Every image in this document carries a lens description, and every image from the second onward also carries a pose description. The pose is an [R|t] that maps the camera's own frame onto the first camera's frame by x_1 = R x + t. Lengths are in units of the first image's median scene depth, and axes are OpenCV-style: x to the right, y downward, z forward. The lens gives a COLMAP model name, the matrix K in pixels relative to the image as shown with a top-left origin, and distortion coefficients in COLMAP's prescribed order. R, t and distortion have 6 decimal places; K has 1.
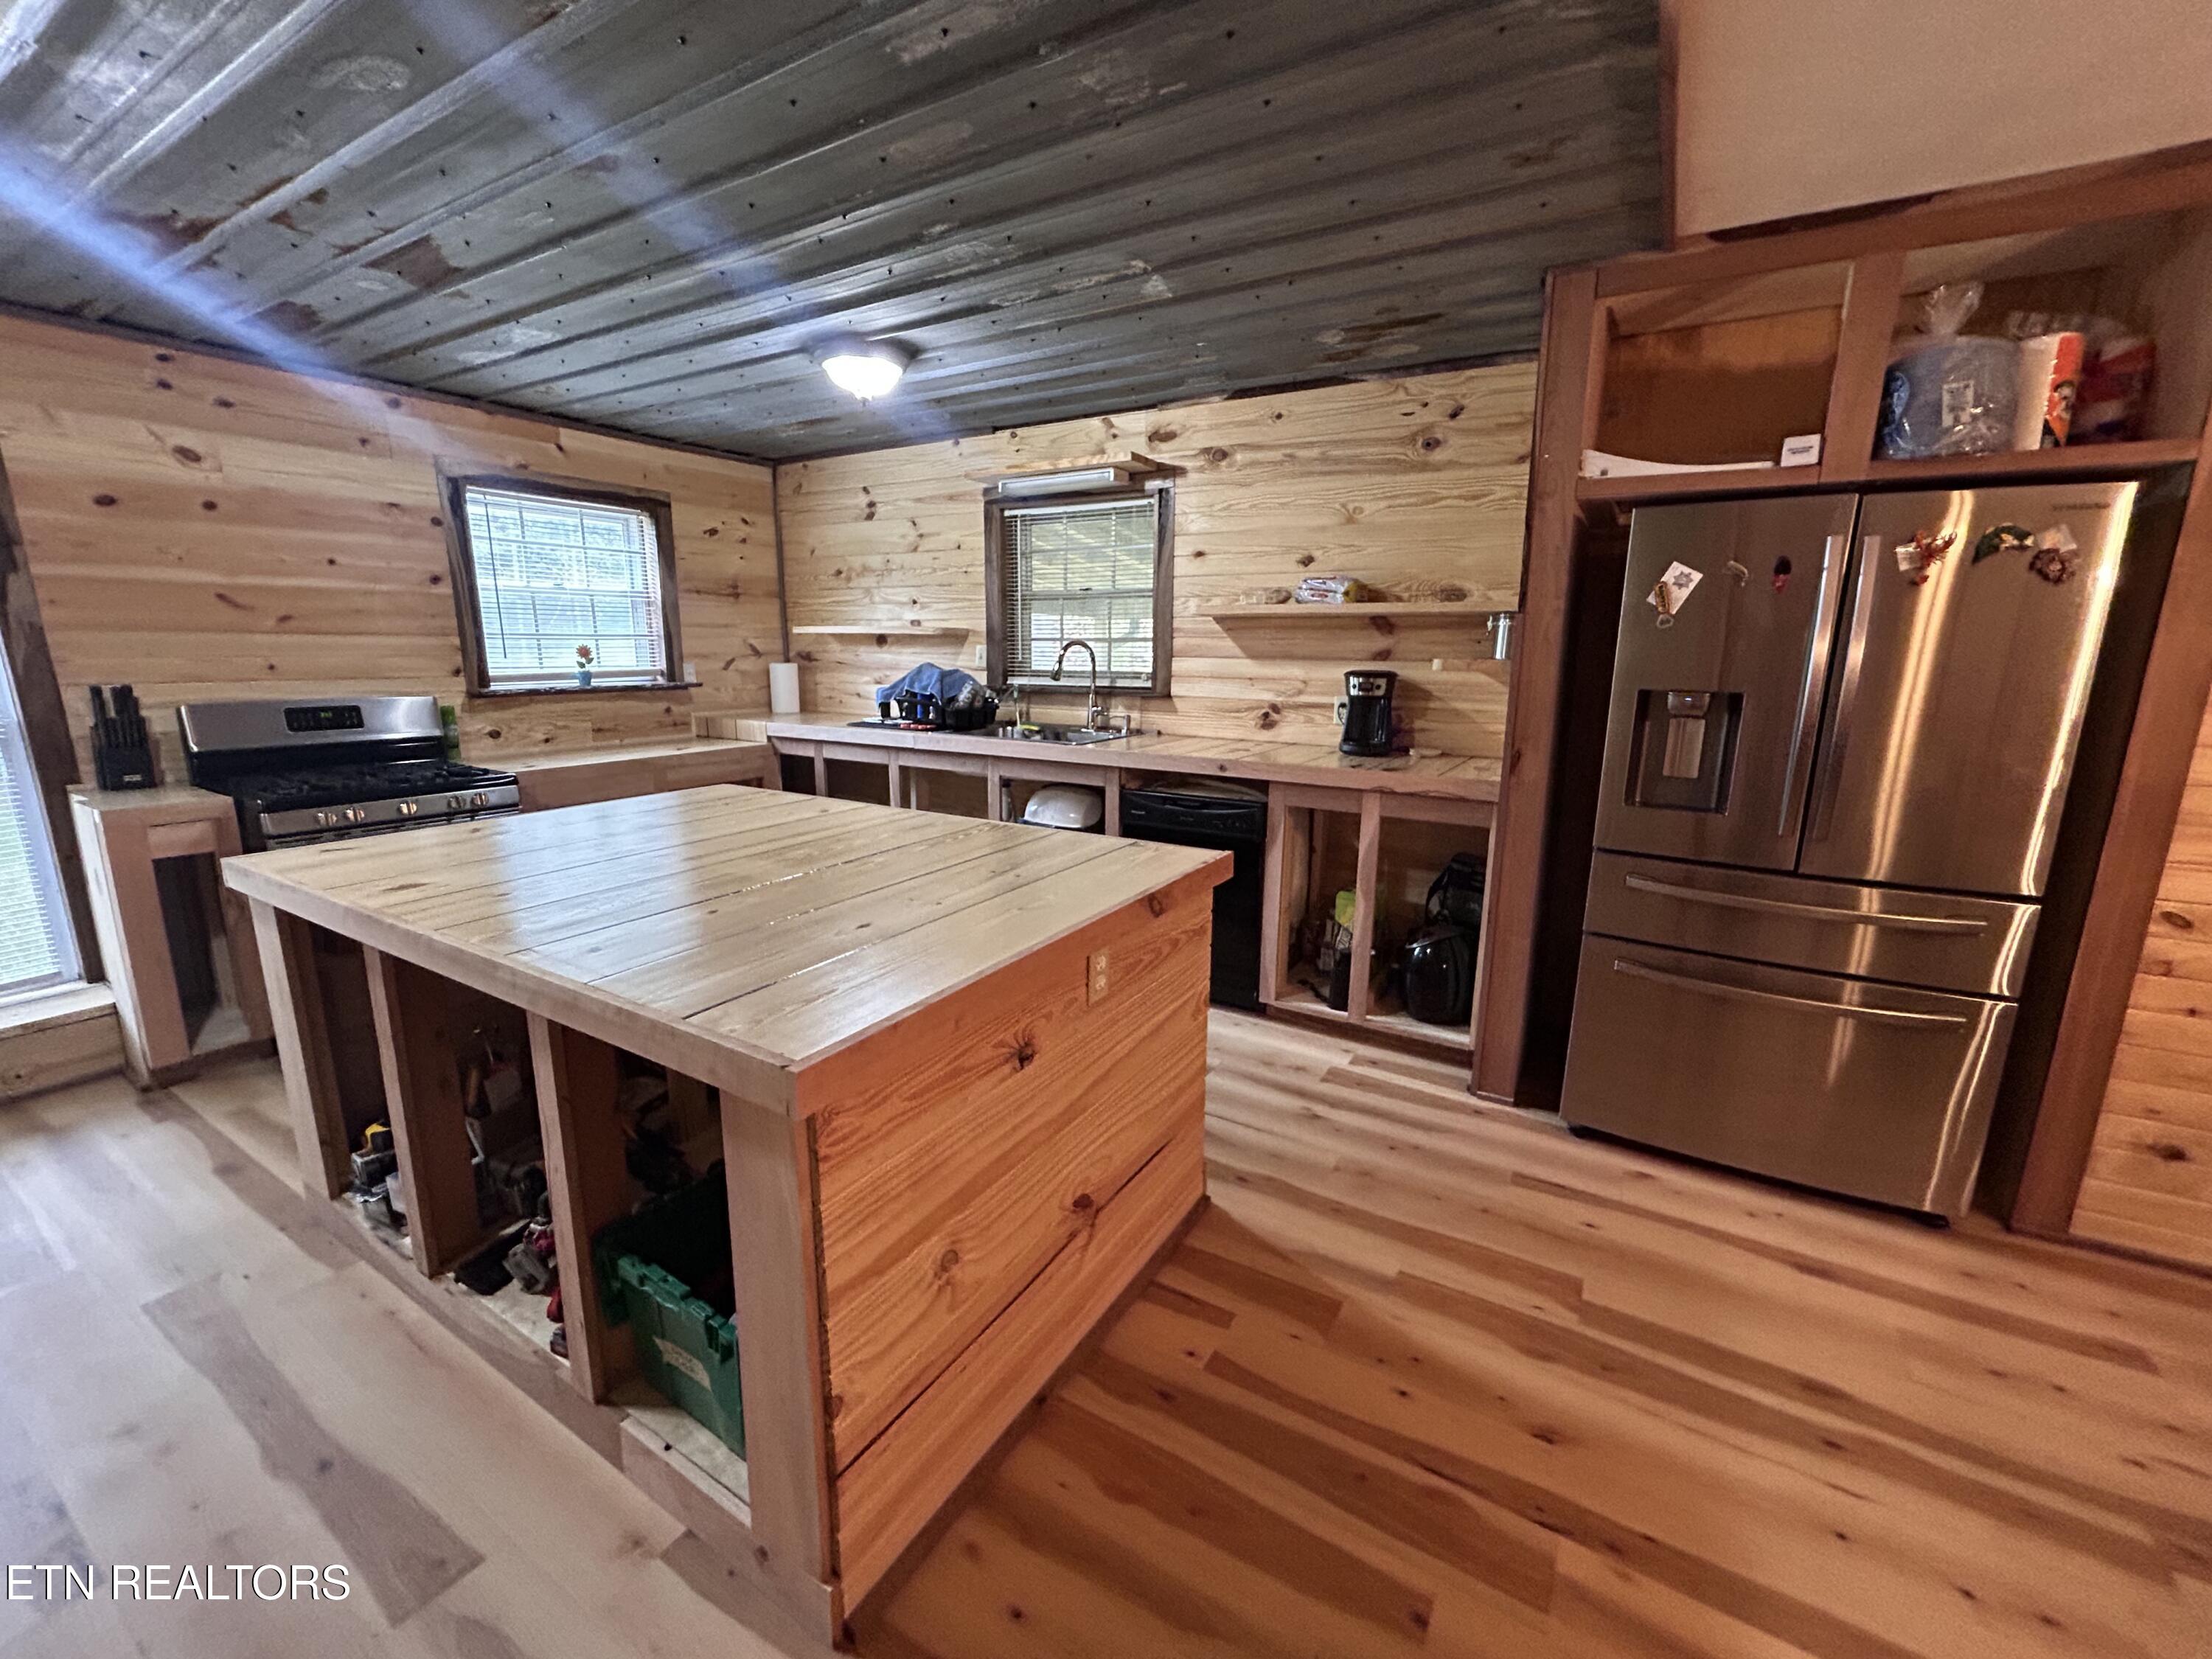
lens RADIAL K [[893.4, 0, 1106.0], [0, 893.4, 827.5], [0, 0, 1]] dist [-0.001254, 0.000285]
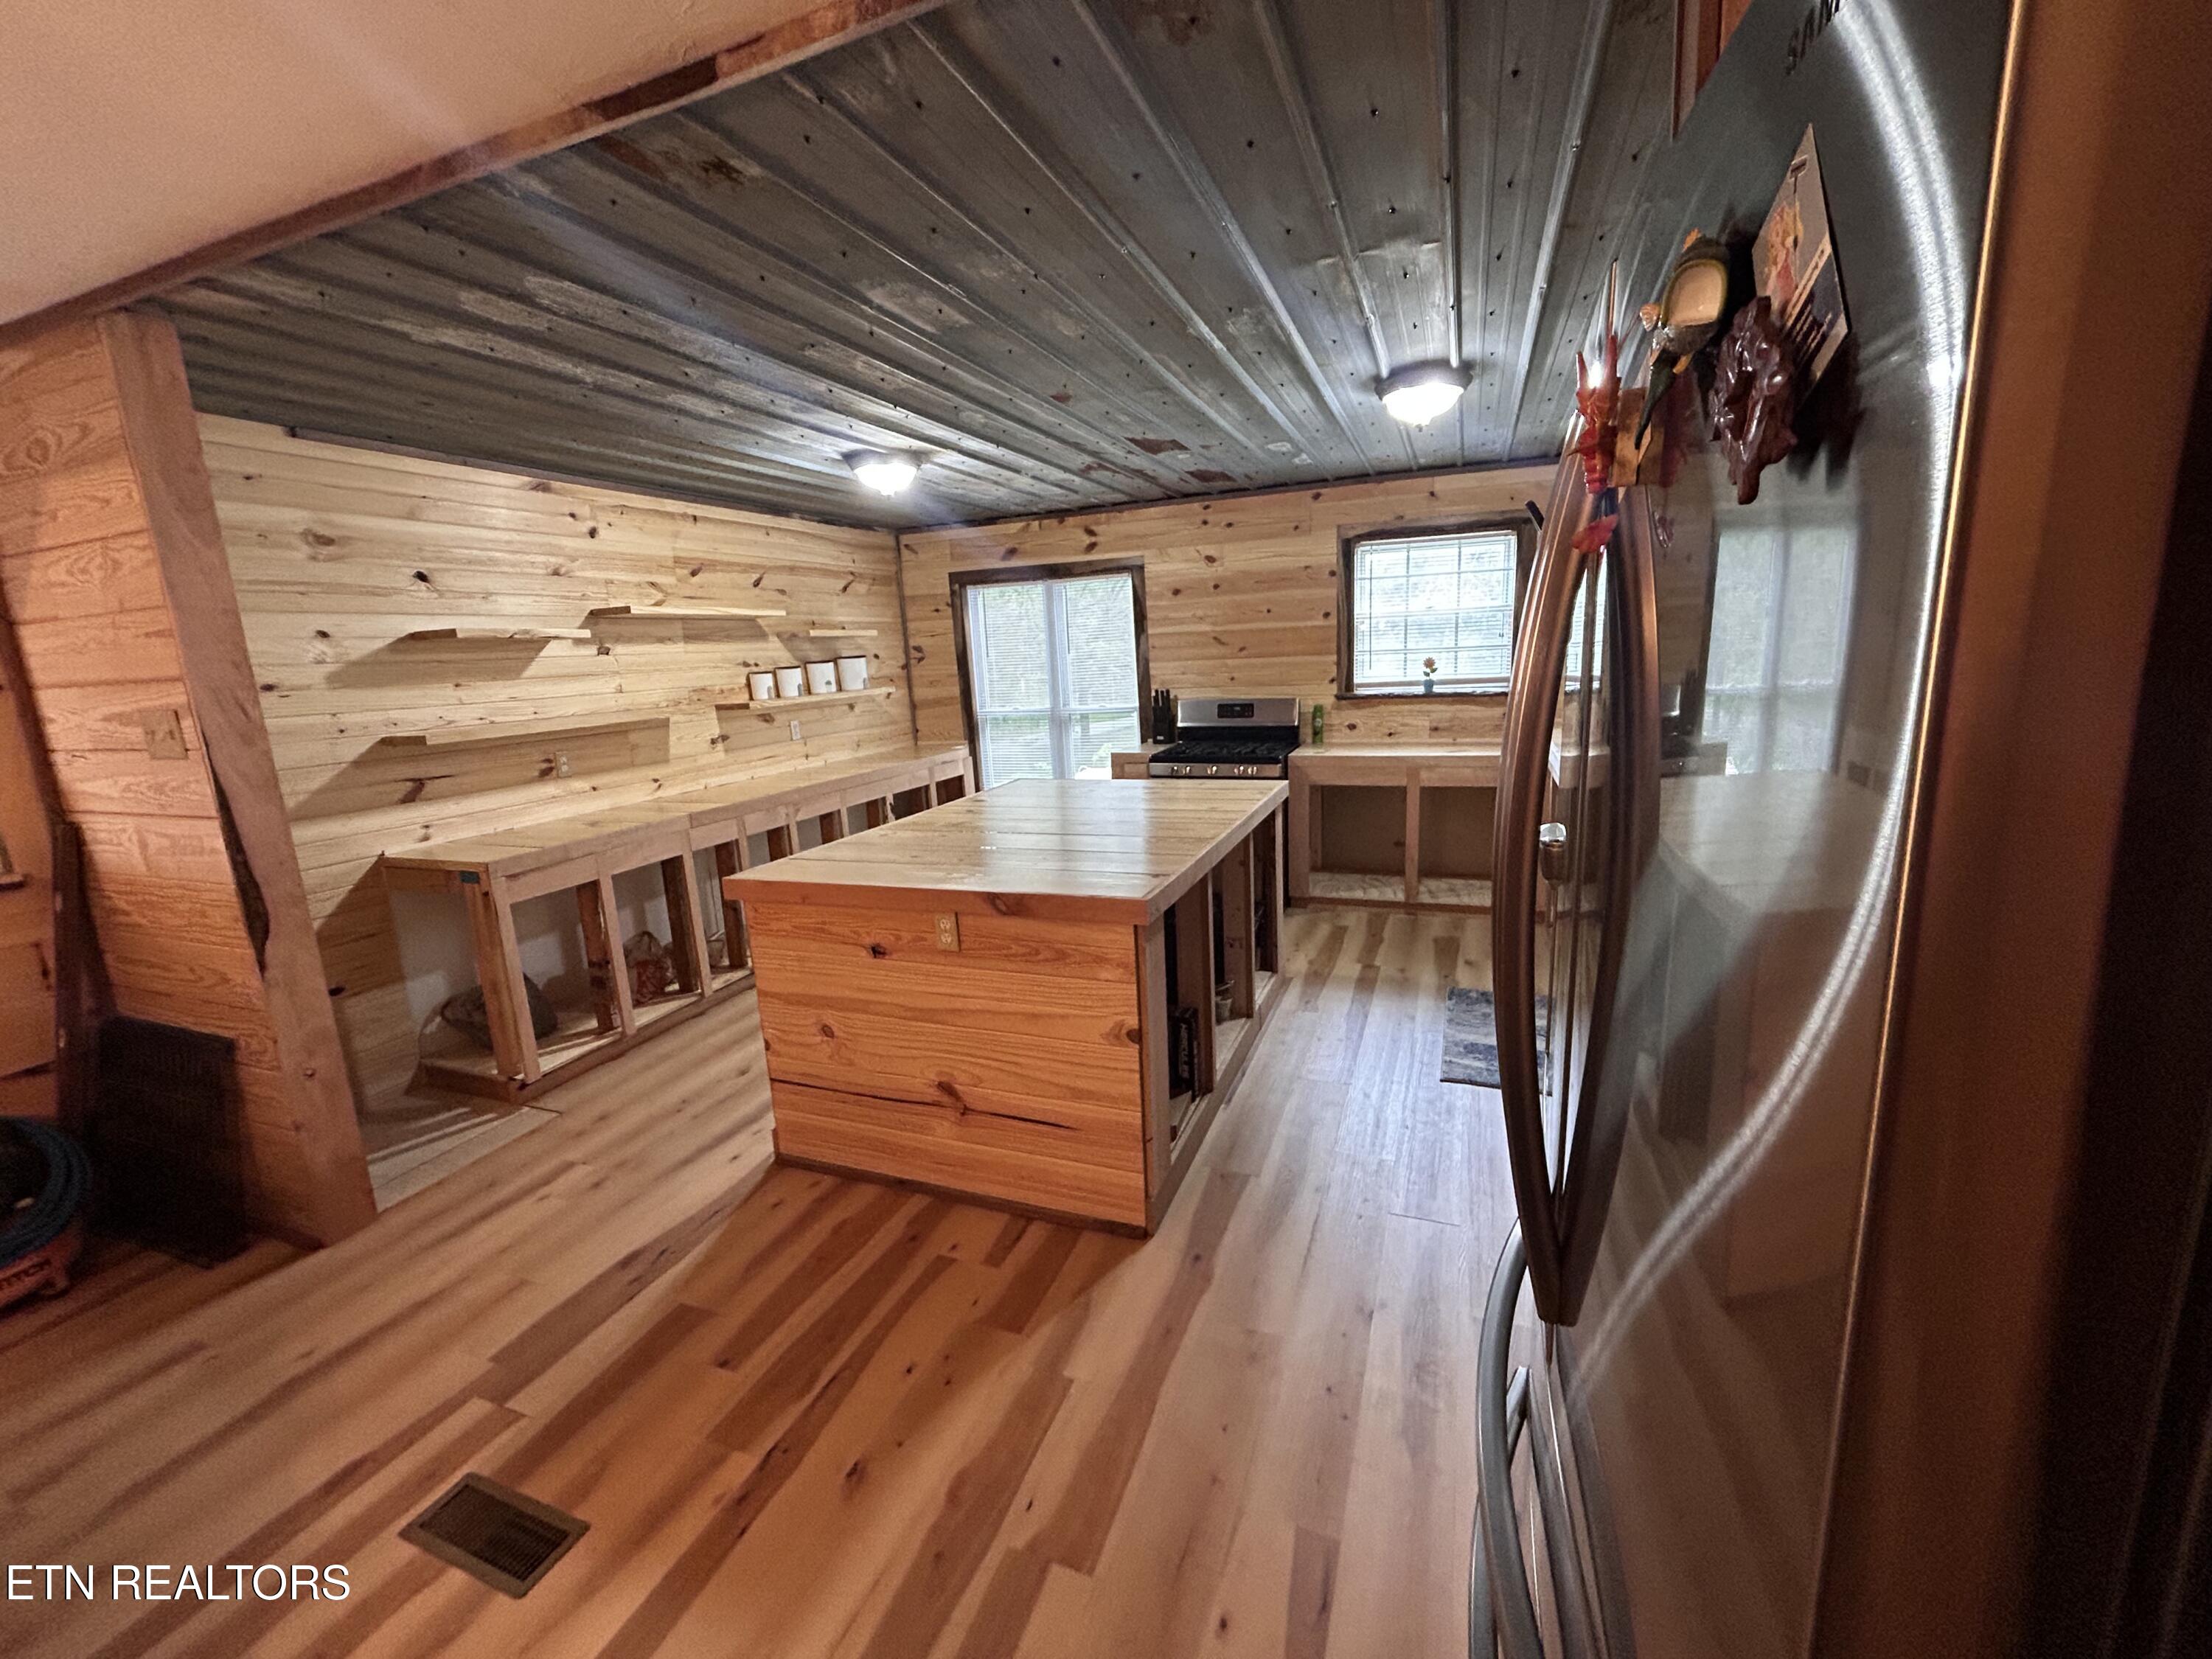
lens RADIAL K [[893.4, 0, 1105.4], [0, 893.4, 827.1], [0, 0, 1]] dist [-0.001254, 0.000285]
pose [[0.165004, 0.178446, -0.970016, 0.718468], [-0.153588, 0.976148, 0.153448, -0.131750], [0.974261, 0.123663, 0.188475, 0.503347]]
